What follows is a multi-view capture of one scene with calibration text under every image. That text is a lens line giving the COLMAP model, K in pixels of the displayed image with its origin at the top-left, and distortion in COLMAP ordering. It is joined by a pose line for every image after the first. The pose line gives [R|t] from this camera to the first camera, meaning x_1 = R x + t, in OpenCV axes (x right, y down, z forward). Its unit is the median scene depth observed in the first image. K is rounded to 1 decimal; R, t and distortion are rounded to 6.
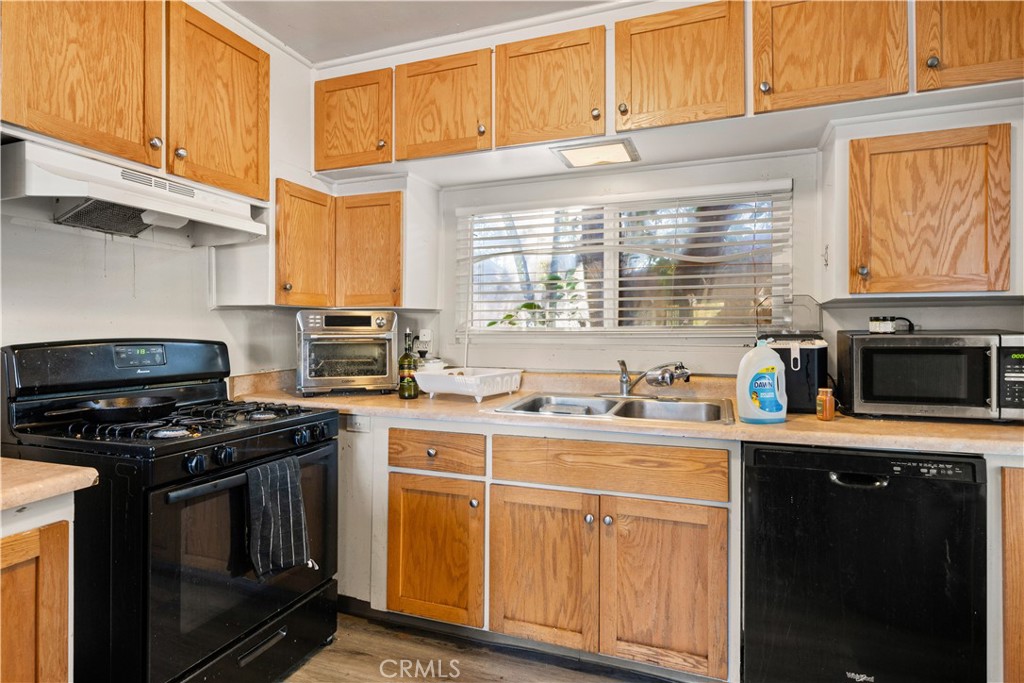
lens RADIAL K [[533.3, 0, 517.7], [0, 533.3, 330.6], [0, 0, 1]] dist [0.000490, 0.000450]
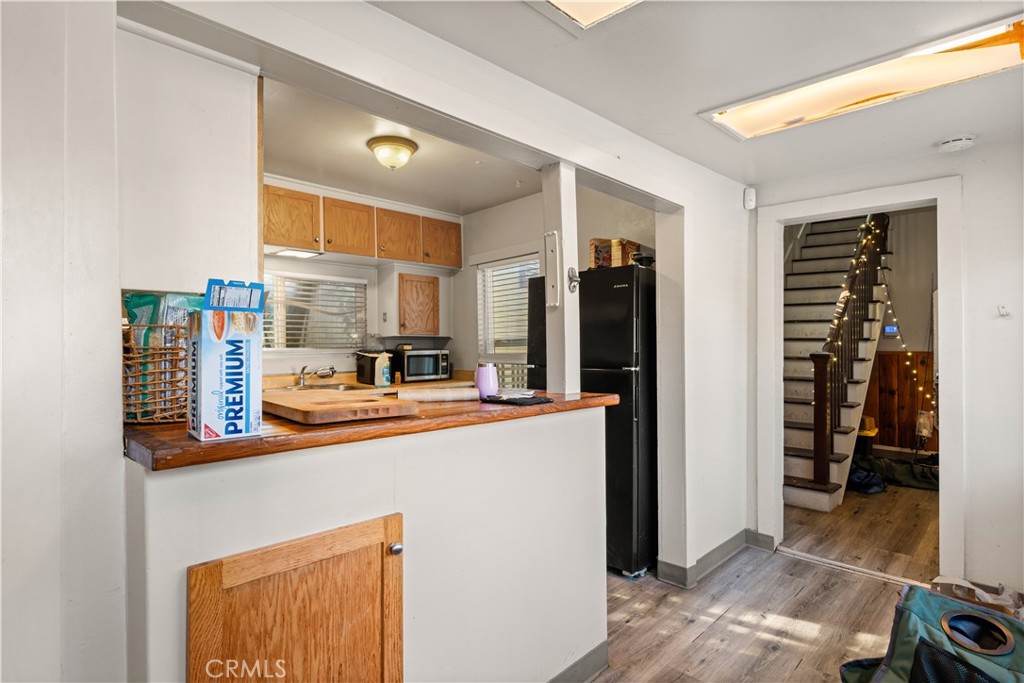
lens RADIAL K [[533.3, 0, 508.6], [0, 533.3, 345.0], [0, 0, 1]] dist [0.000490, 0.000450]
pose [[0.397383, 0.006993, 0.917626, -1.266039], [0.012420, 0.999838, -0.012998, 0.017264], [-0.917569, 0.016562, 0.397232, -0.394683]]
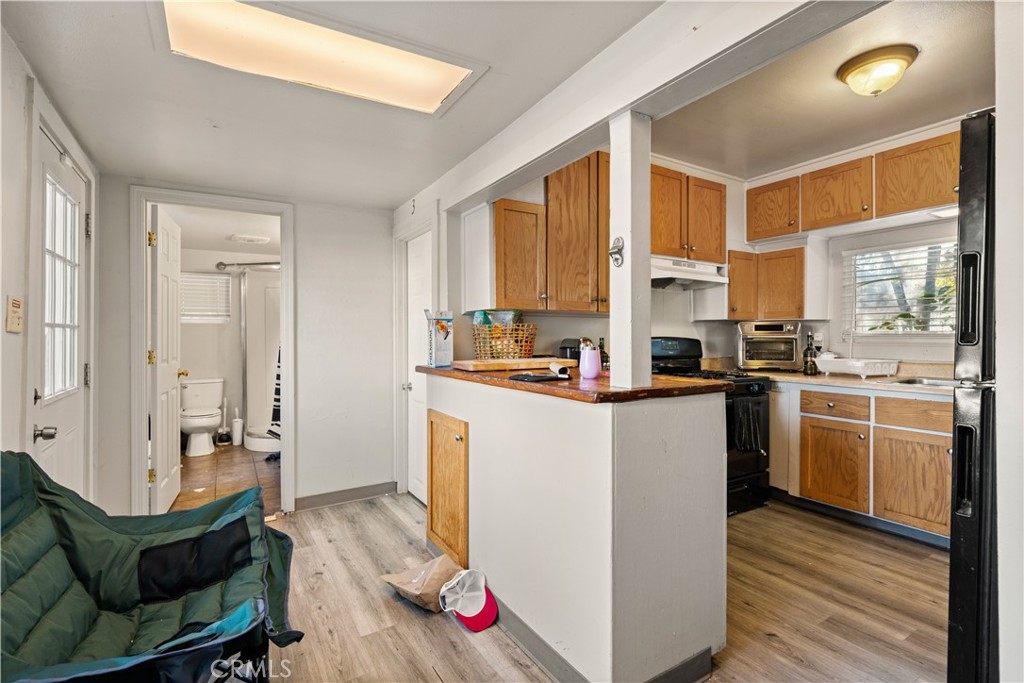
lens RADIAL K [[502.6, 0, 518.8], [0, 502.6, 330.8], [0, 0, 1]] dist [0.003075, 0.000643]
pose [[0.795661, -0.006423, -0.605708, 0.018452], [-0.003791, 0.999871, -0.015583, 0.020783], [0.605730, 0.014696, 0.795534, -0.814439]]
